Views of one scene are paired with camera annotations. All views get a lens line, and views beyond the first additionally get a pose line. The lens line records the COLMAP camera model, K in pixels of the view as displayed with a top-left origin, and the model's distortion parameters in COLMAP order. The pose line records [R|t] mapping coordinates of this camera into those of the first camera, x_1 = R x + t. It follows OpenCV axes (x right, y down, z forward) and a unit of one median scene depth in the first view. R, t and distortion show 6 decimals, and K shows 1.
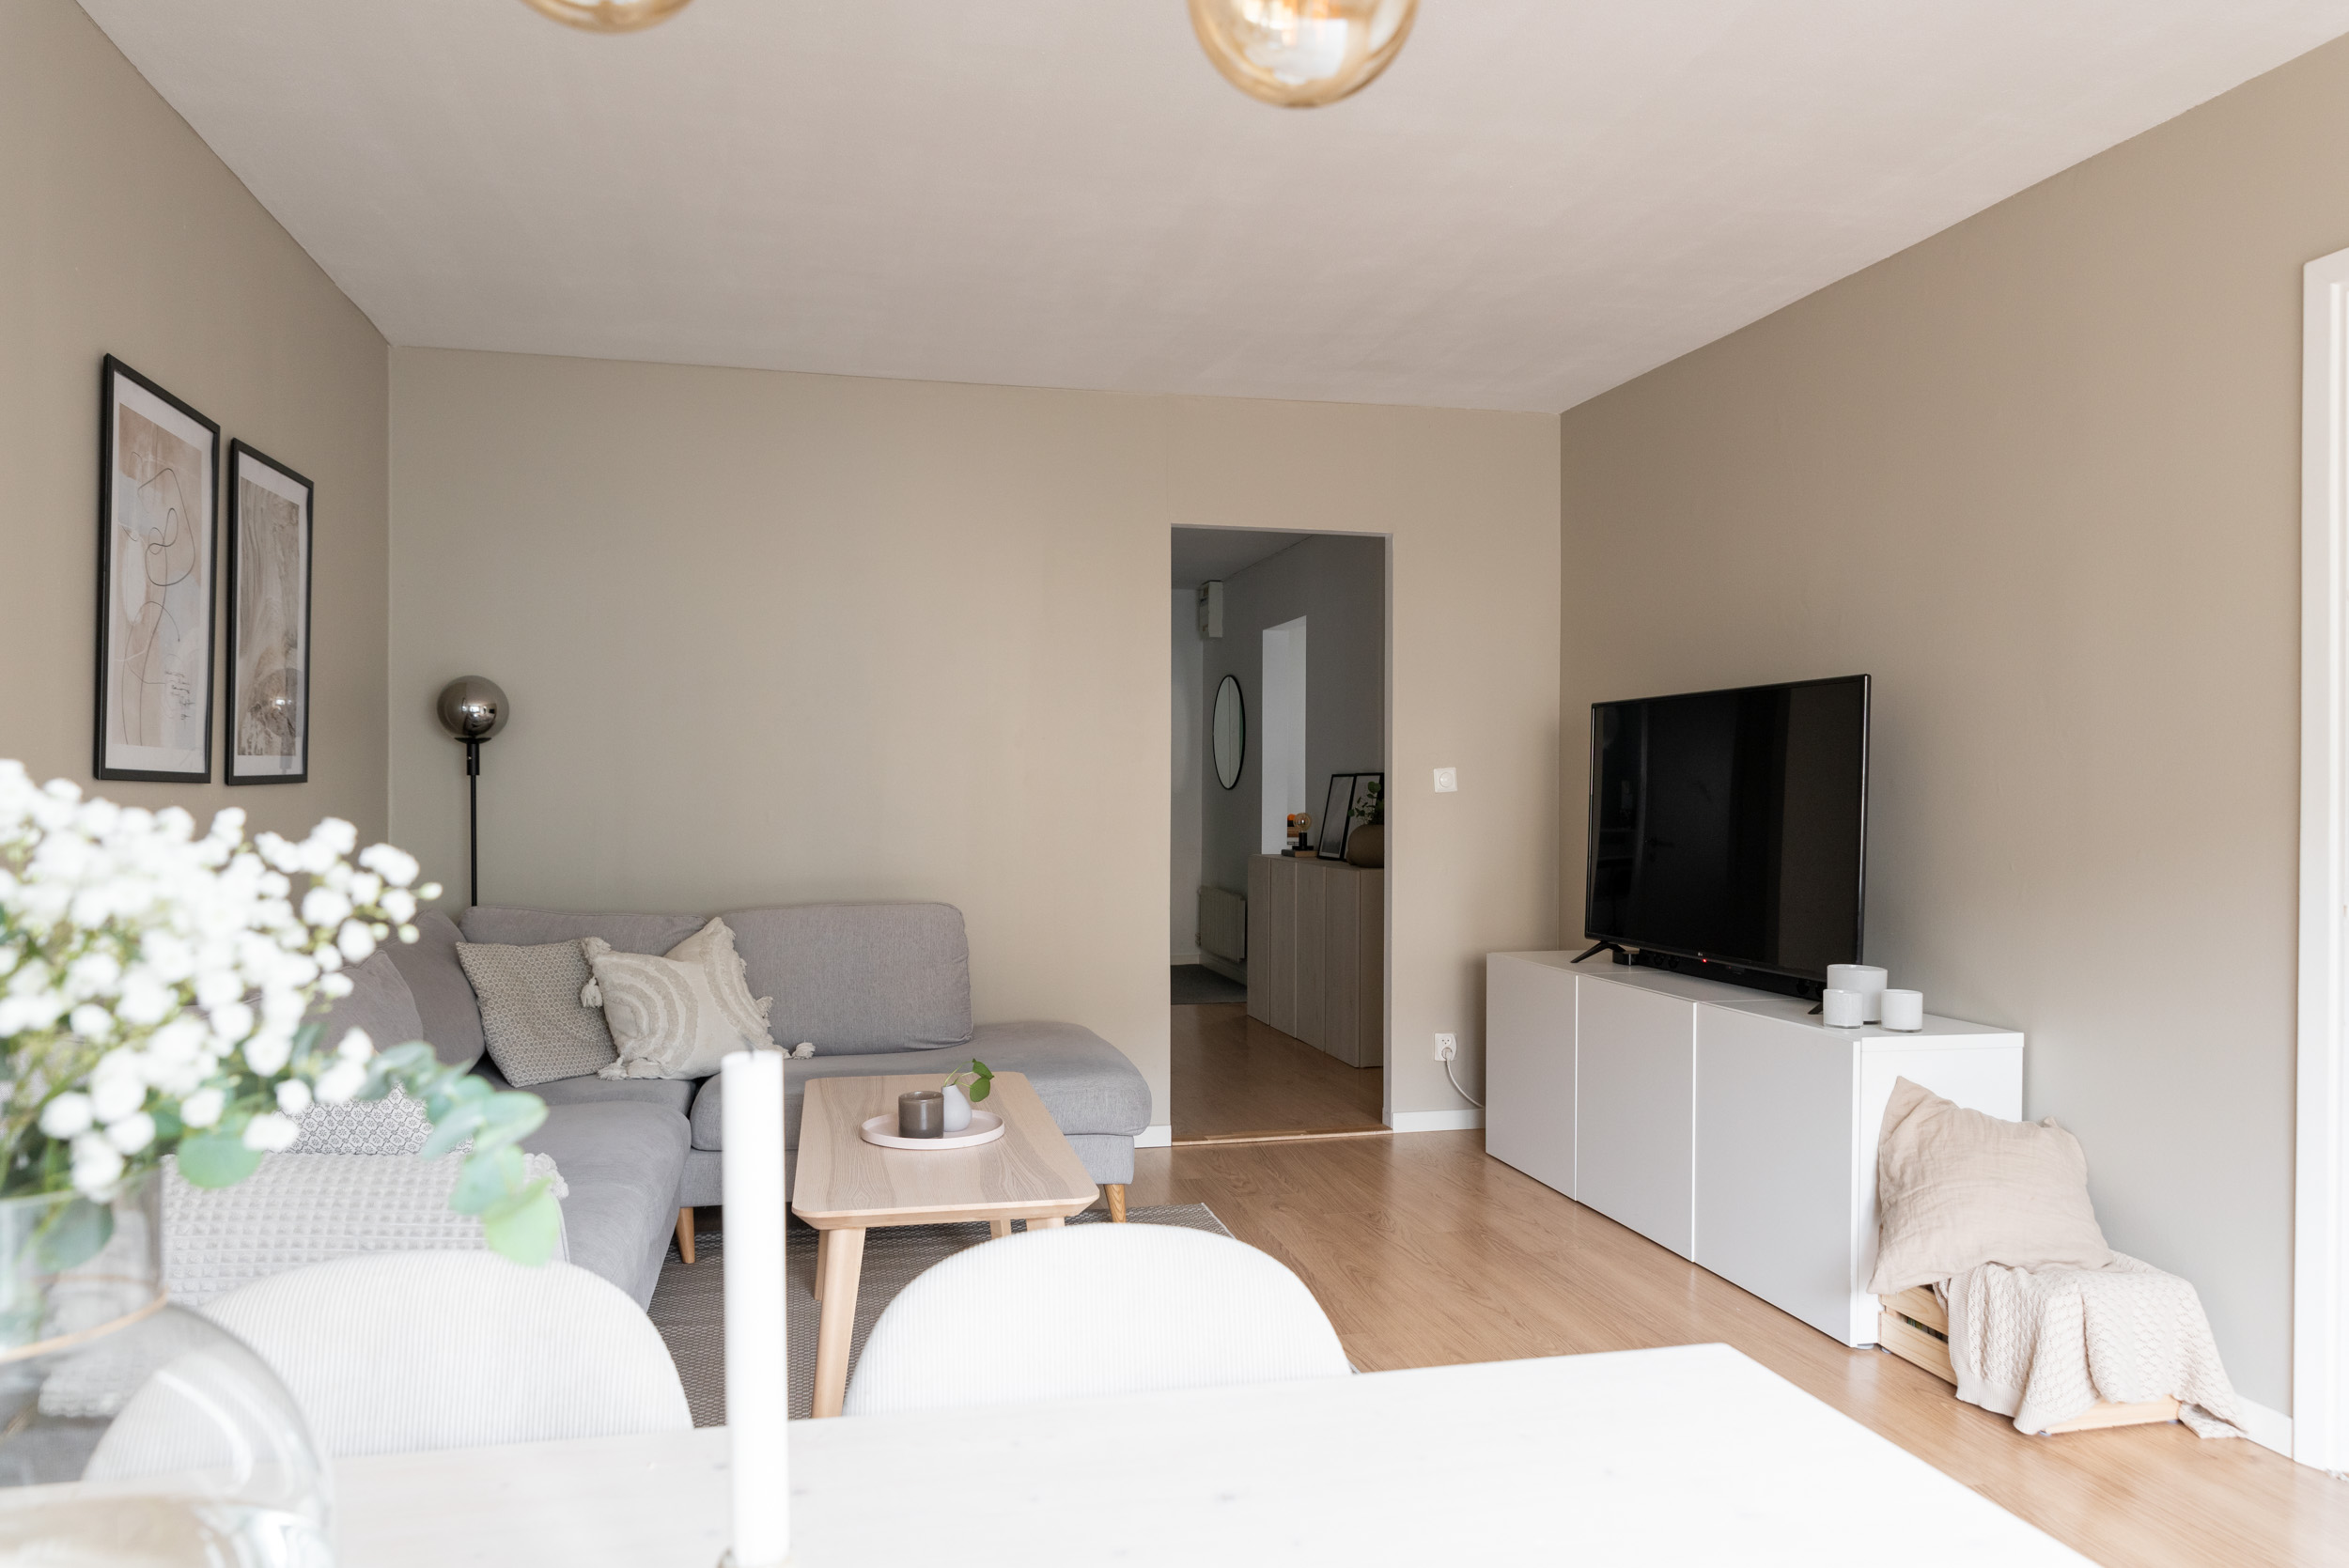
lens RADIAL K [[1577.5, 0, 1180.4], [0, 1577.5, 794.1], [0, 0, 1]] dist [0.006382, -0.006165]
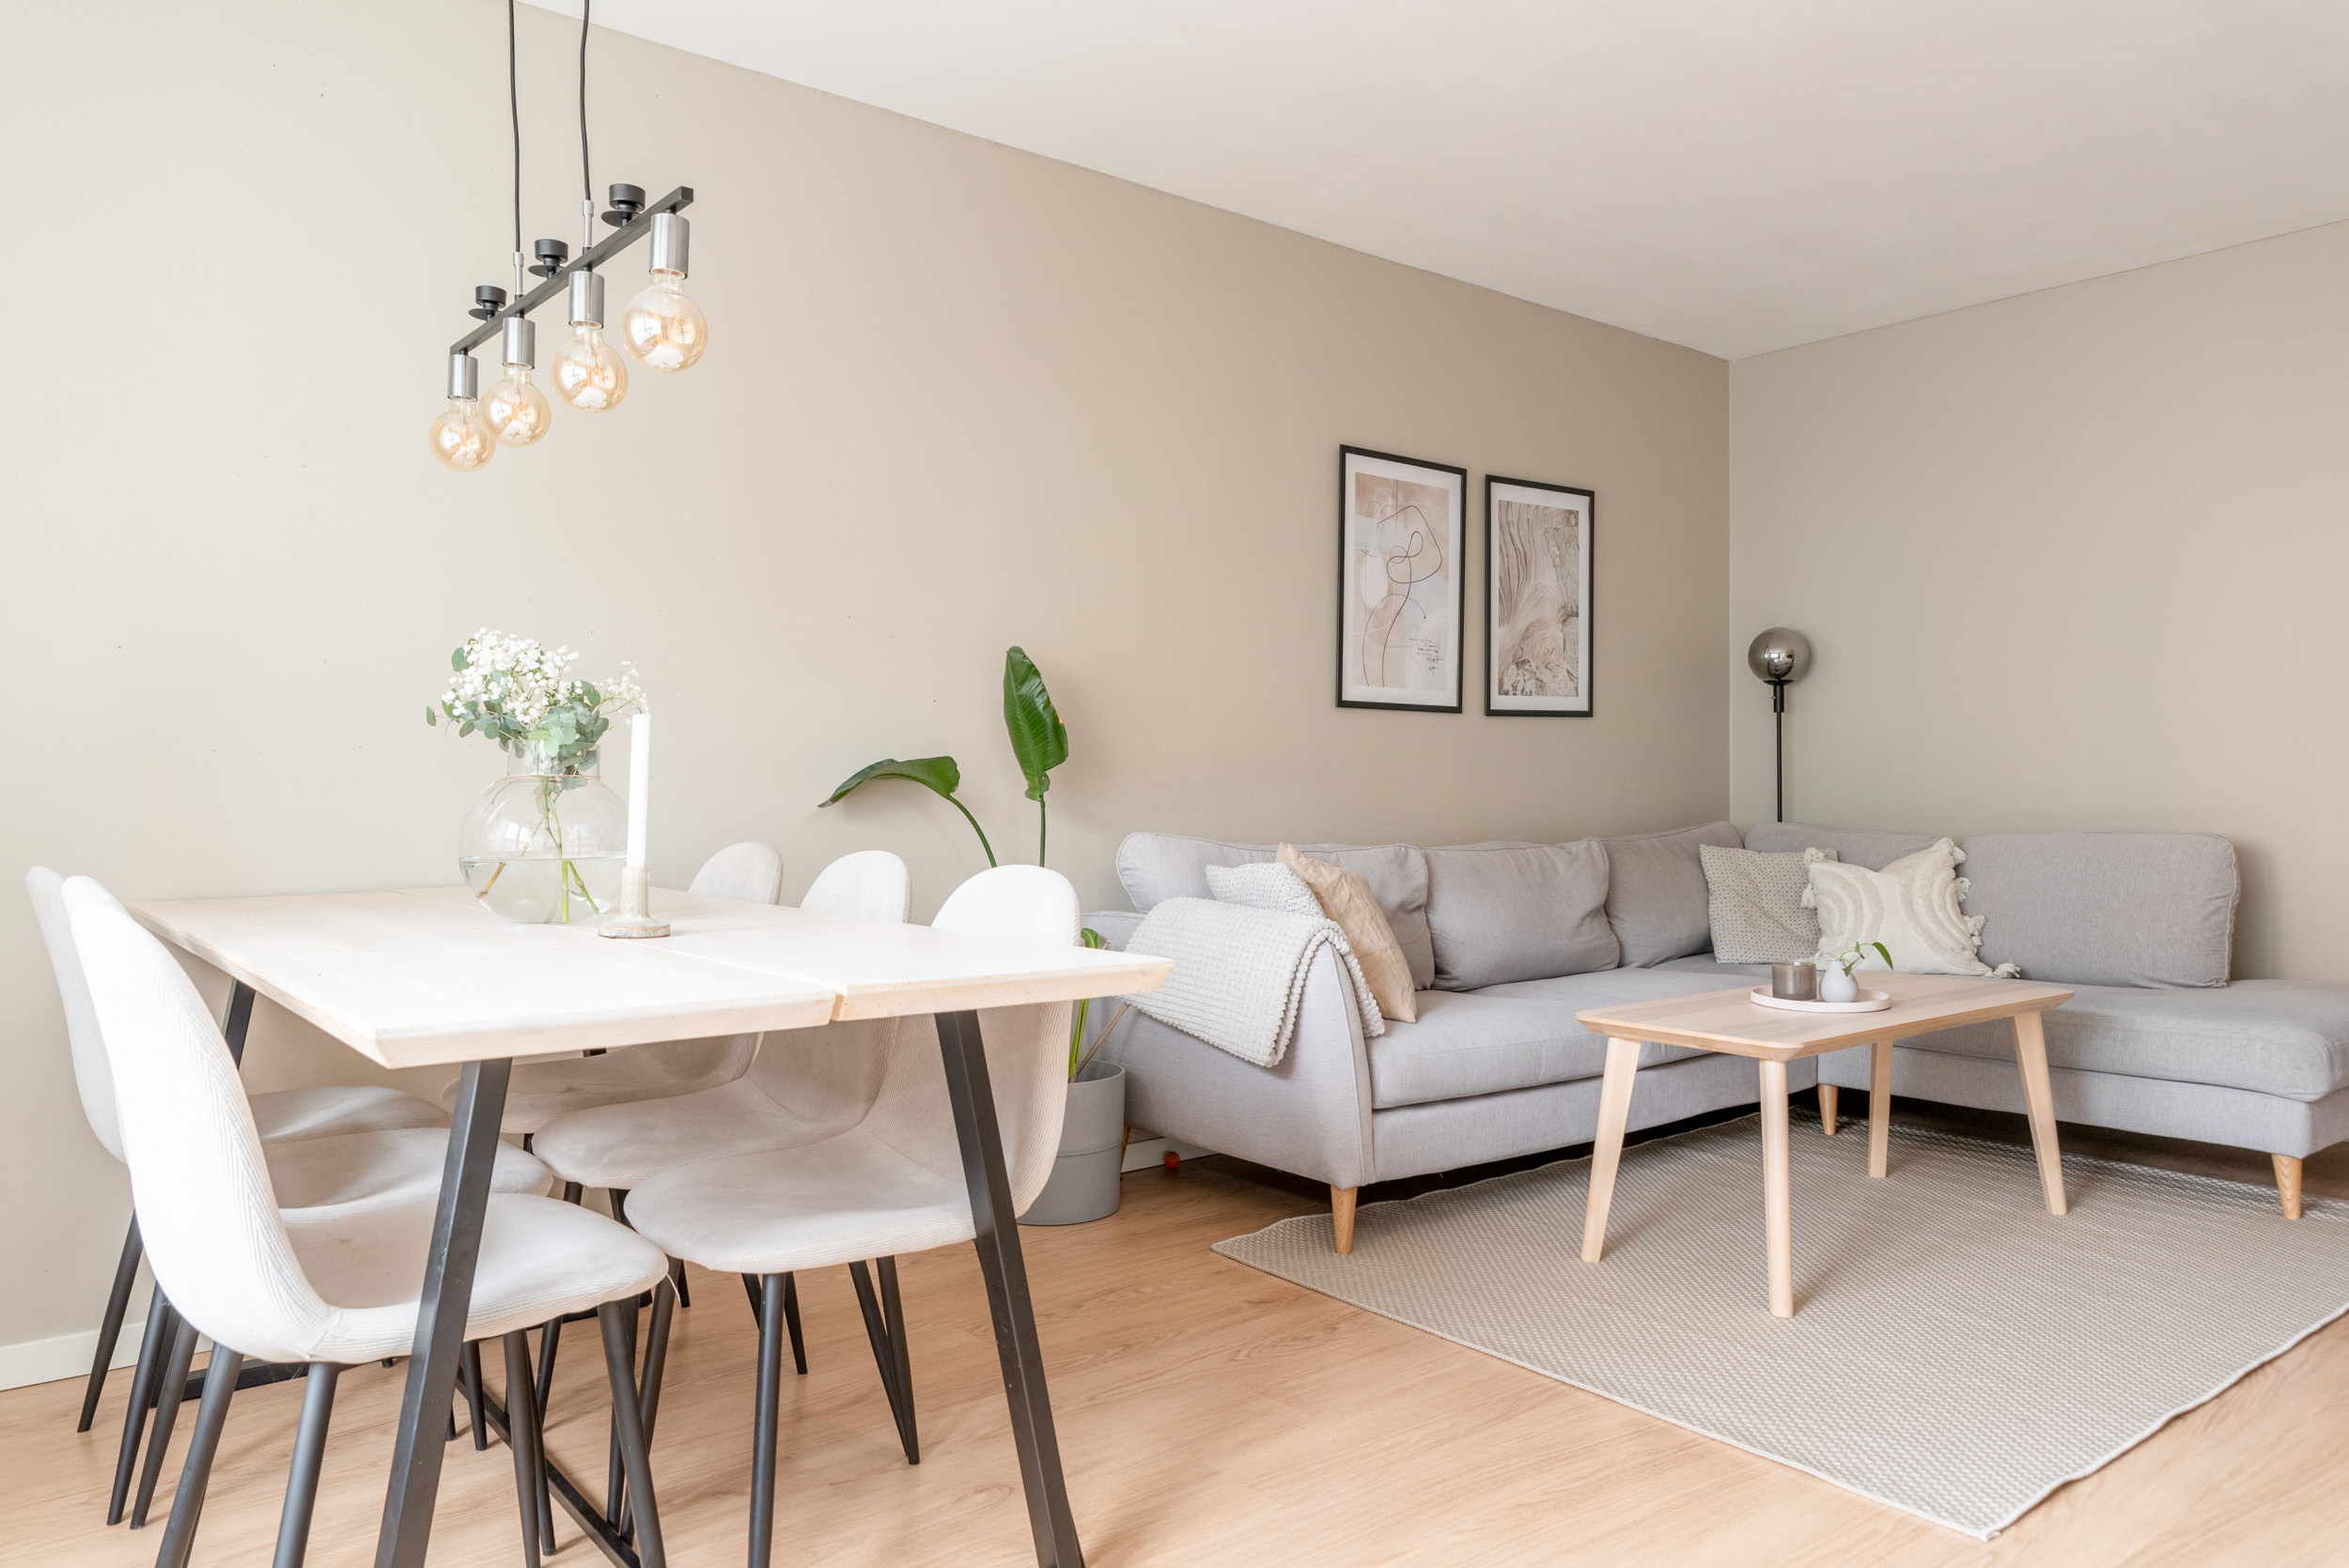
lens RADIAL K [[1577.5, 0, 1180.4], [0, 1577.5, 794.1], [0, 0, 1]] dist [0.006382, -0.006165]
pose [[0.433175, 0.002870, -0.901305, 0.458309], [0.000984, 0.999993, 0.003658, 0.048240], [0.901309, -0.002472, 0.433169, 0.097397]]
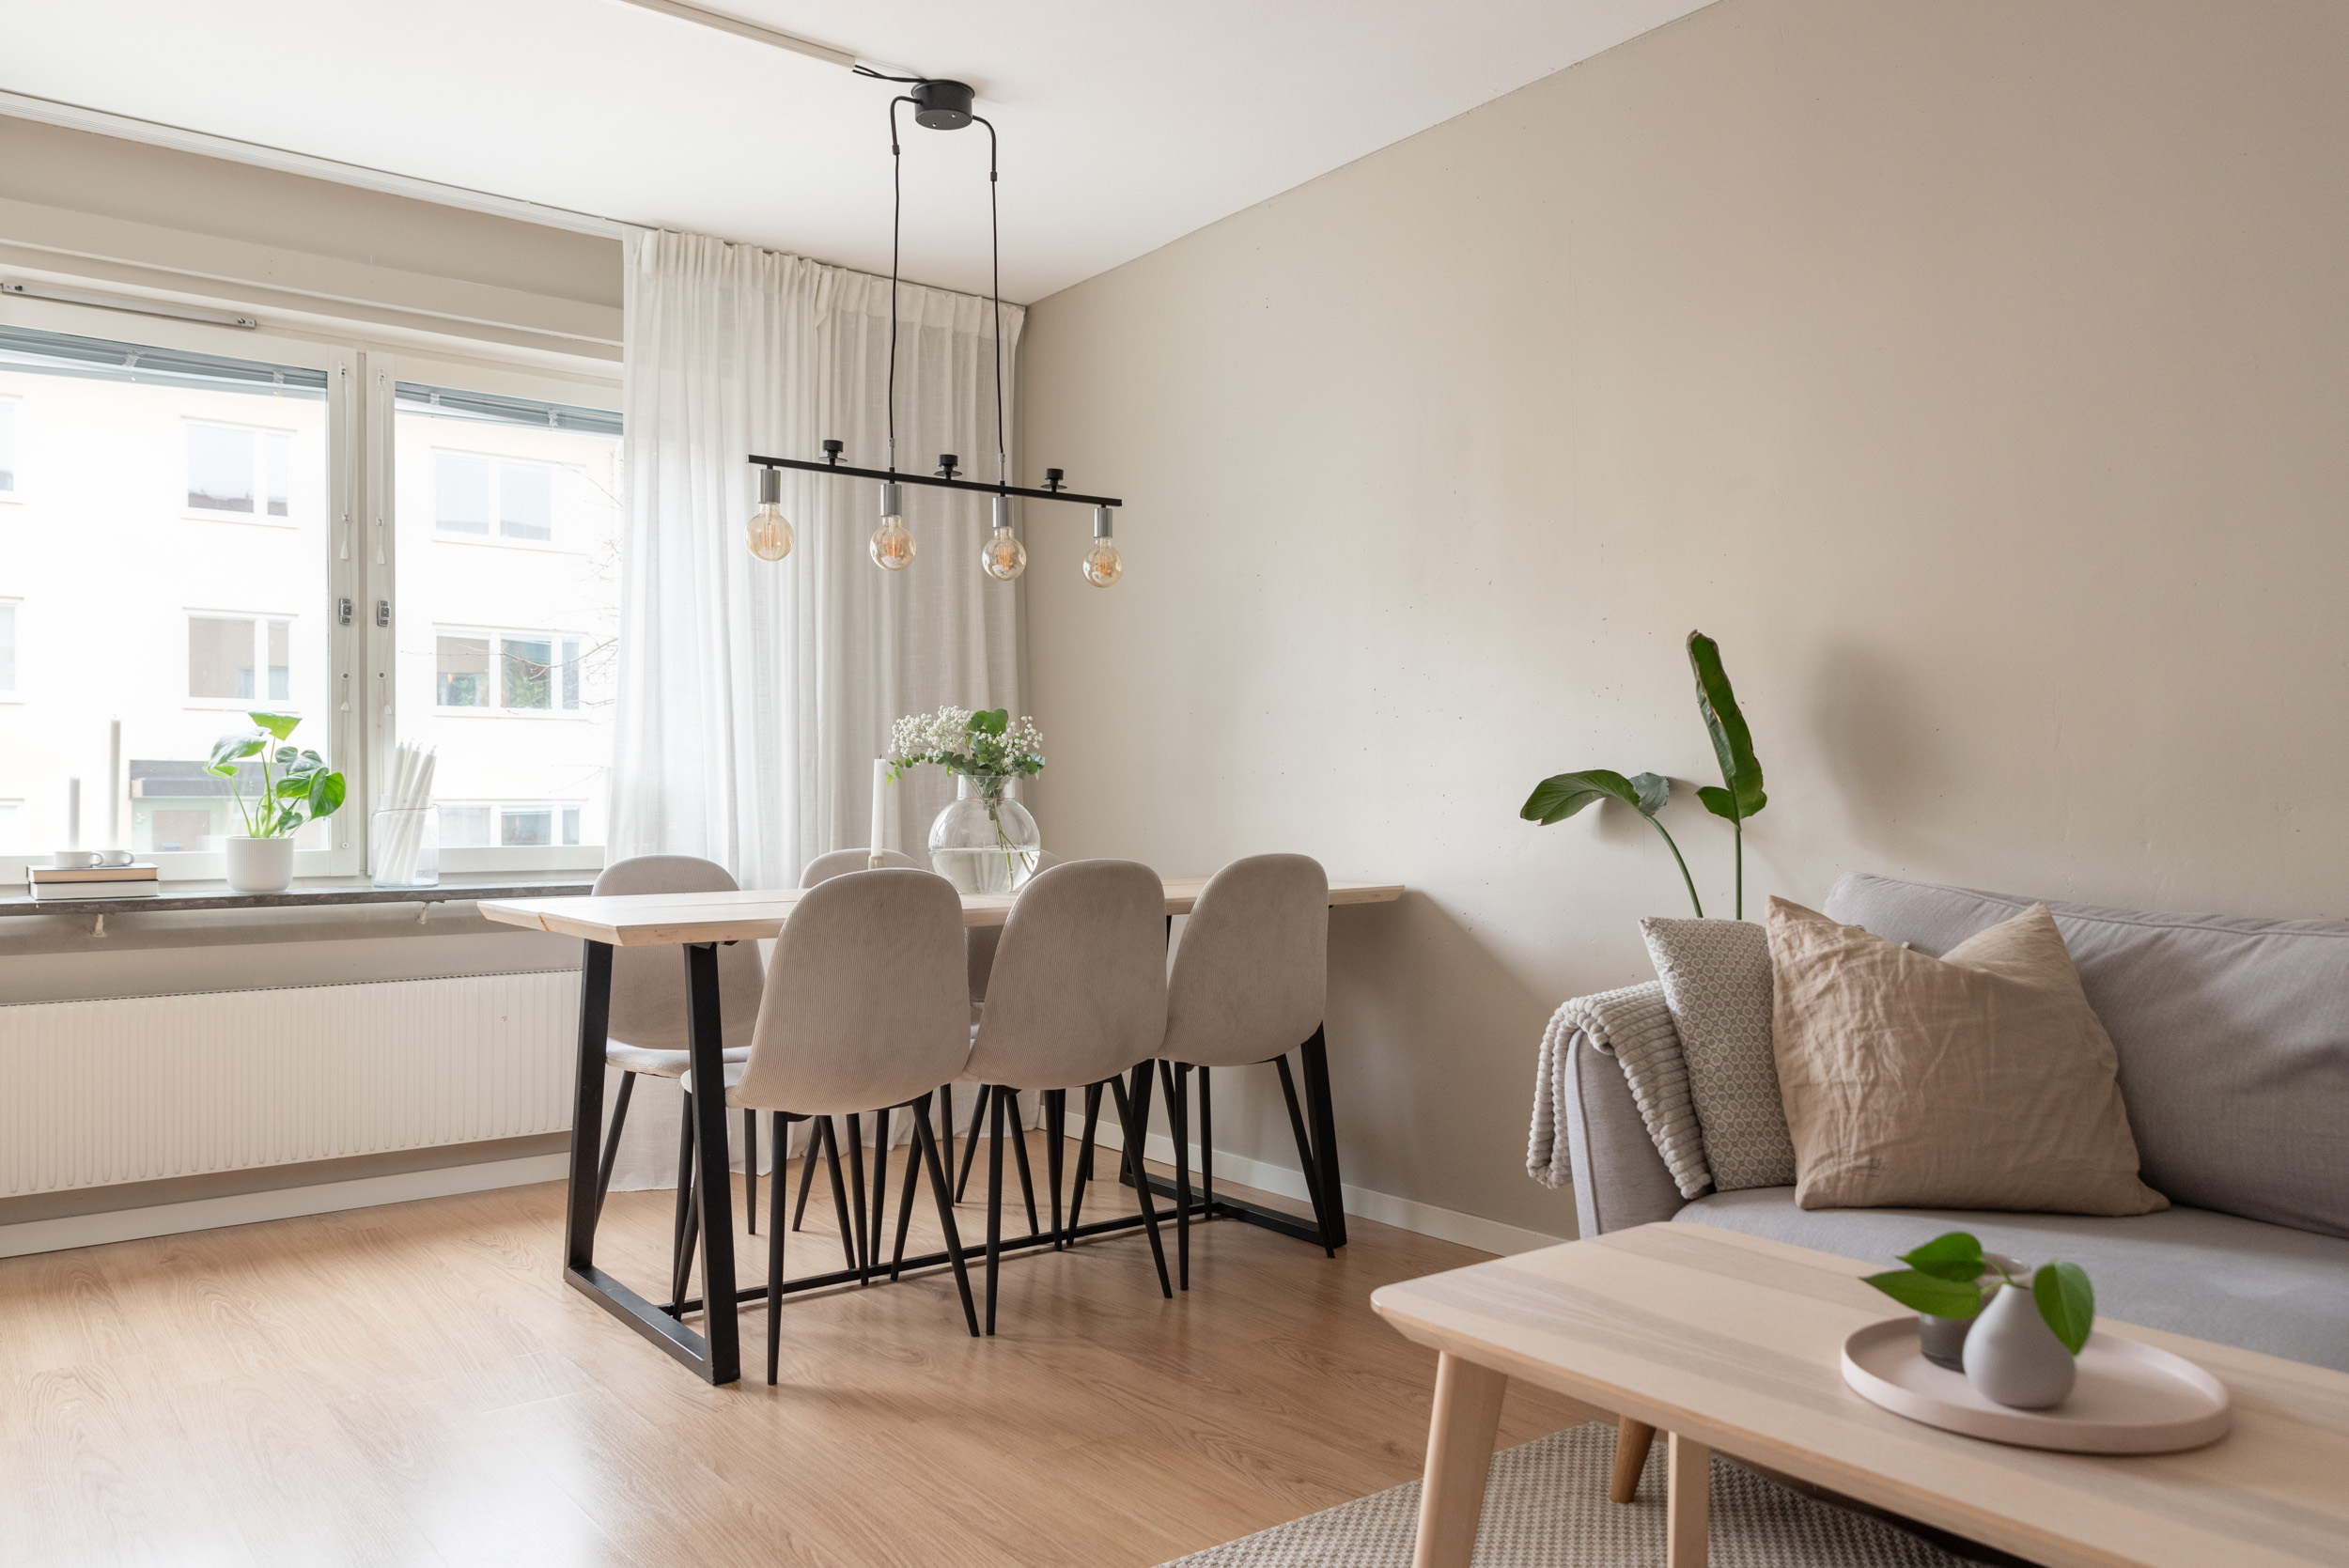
lens RADIAL K [[1678.2, 0, 1177.4], [0, 1678.2, 805.2], [0, 0, 1]] dist [0.007911, 0.002941]
pose [[-0.908644, 0.000829, -0.417571, 0.161064], [-0.000682, 0.999994, 0.003468, 0.044790], [0.417571, 0.003436, -0.908638, 0.946498]]
